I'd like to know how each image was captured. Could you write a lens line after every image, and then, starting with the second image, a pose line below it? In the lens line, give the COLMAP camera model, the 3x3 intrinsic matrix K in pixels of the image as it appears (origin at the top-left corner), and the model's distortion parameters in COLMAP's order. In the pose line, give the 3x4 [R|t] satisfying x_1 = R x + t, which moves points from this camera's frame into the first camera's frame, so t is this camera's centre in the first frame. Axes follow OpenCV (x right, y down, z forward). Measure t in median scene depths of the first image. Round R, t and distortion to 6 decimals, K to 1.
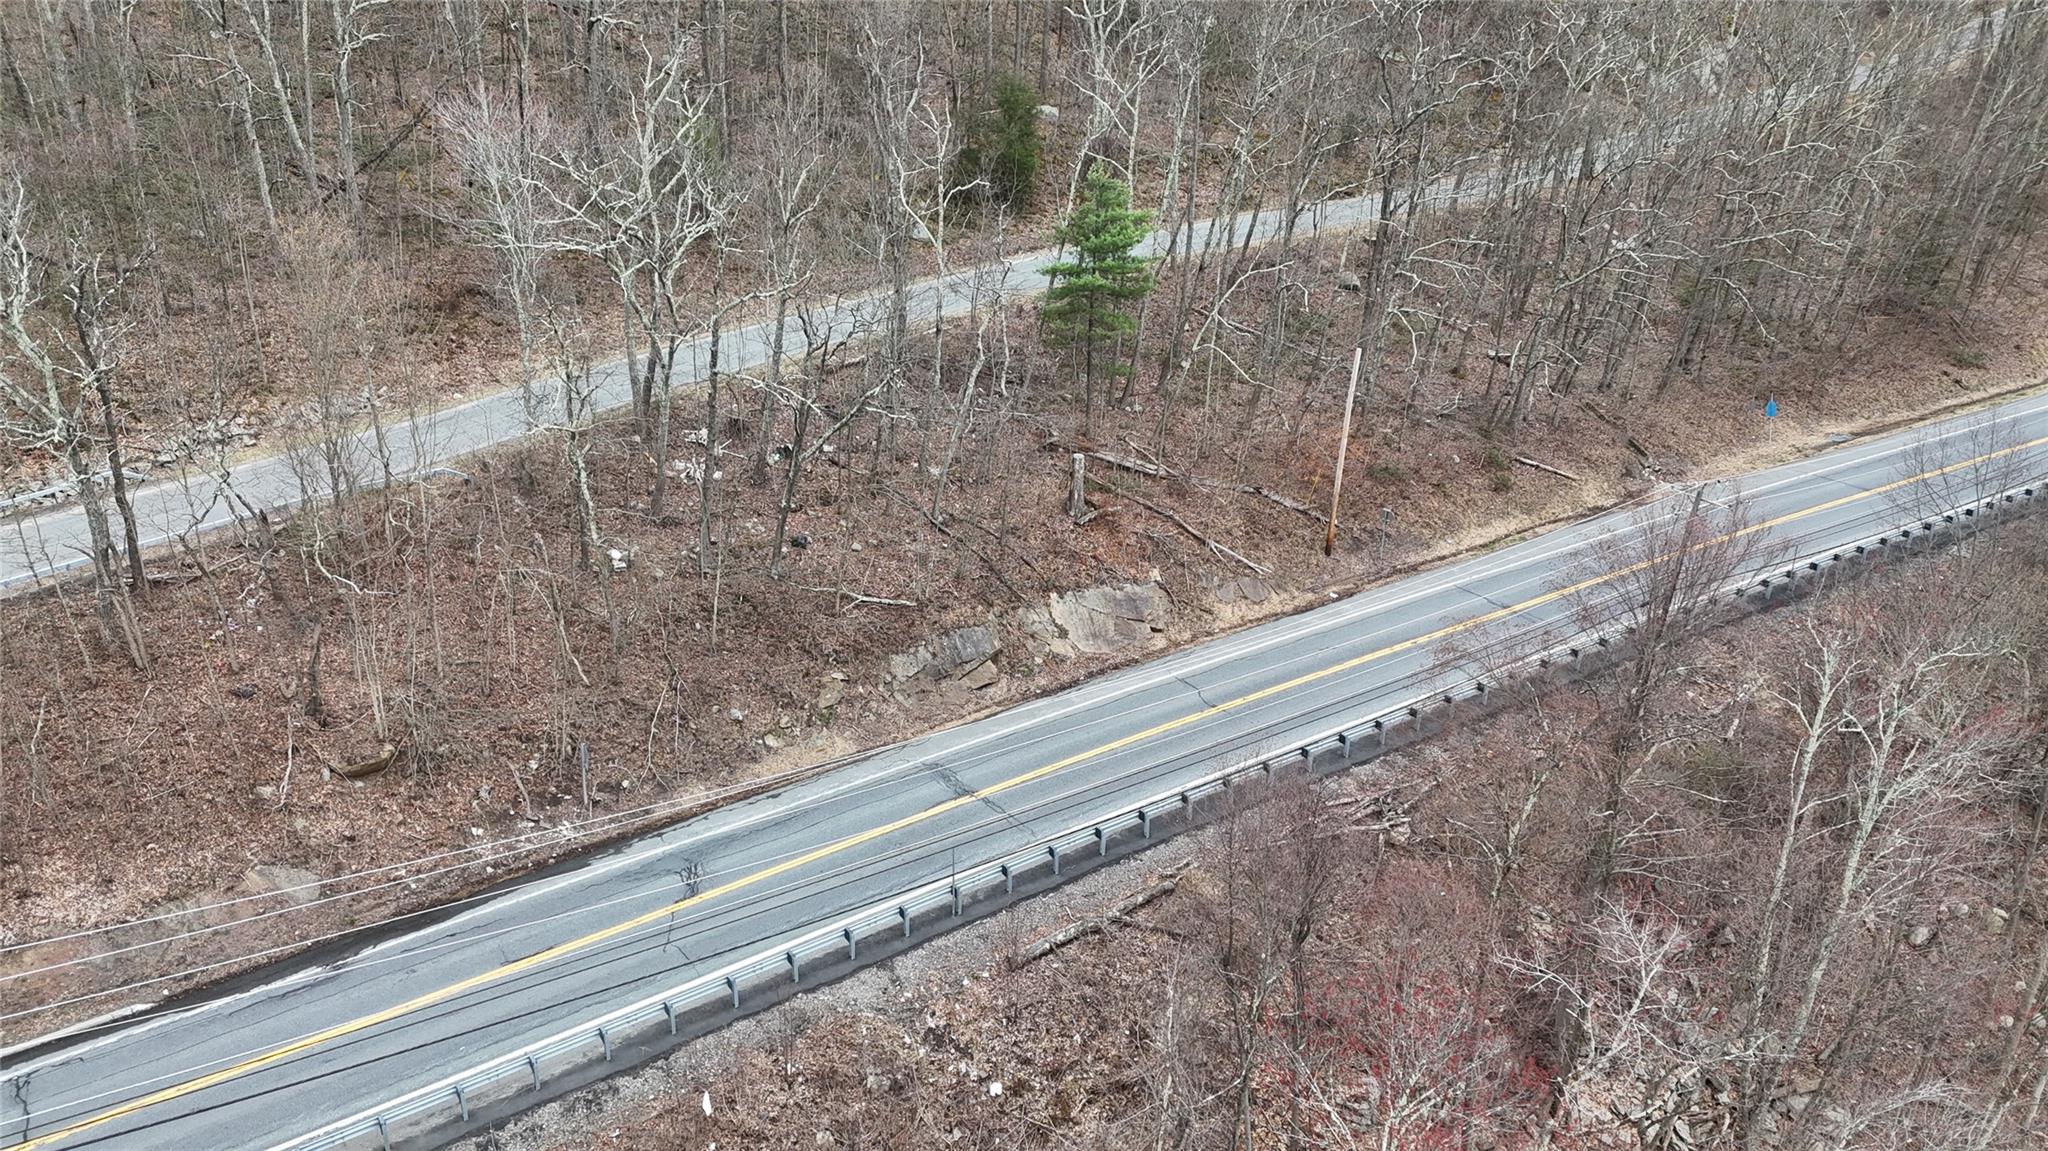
lens RADIAL K [[1488.9, 0, 1020.7], [0, 1488.9, 583.5], [0, 0, 1]] dist [0.078891, -0.079427]
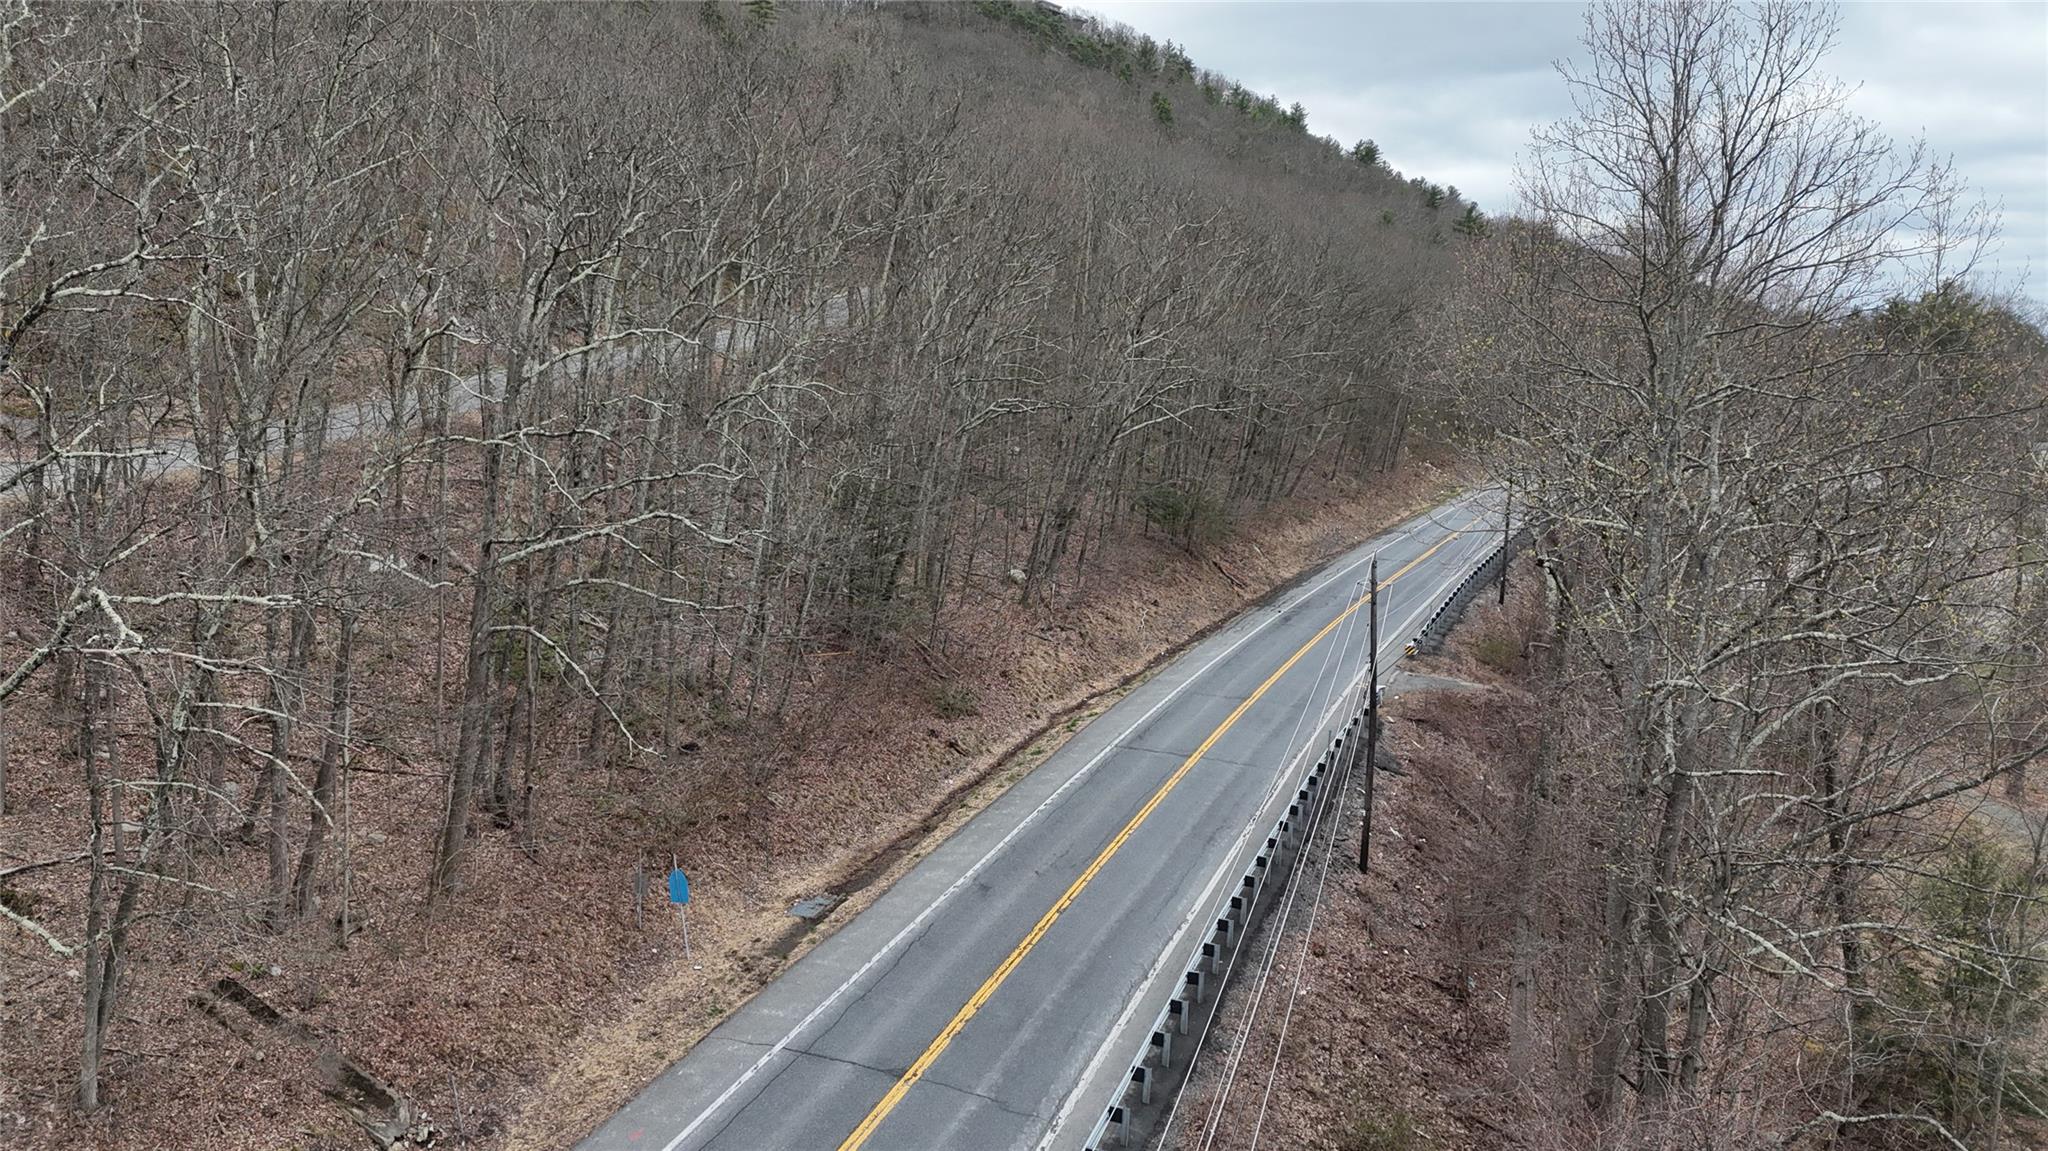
lens RADIAL K [[1488.9, 0, 1020.7], [0, 1488.9, 583.5], [0, 0, 1]] dist [0.078891, -0.079427]
pose [[0.781714, -0.071048, 0.619577, 0.277396], [0.194357, 0.971765, -0.133784, -0.115082], [-0.592578, 0.225000, 0.773451, 0.517949]]
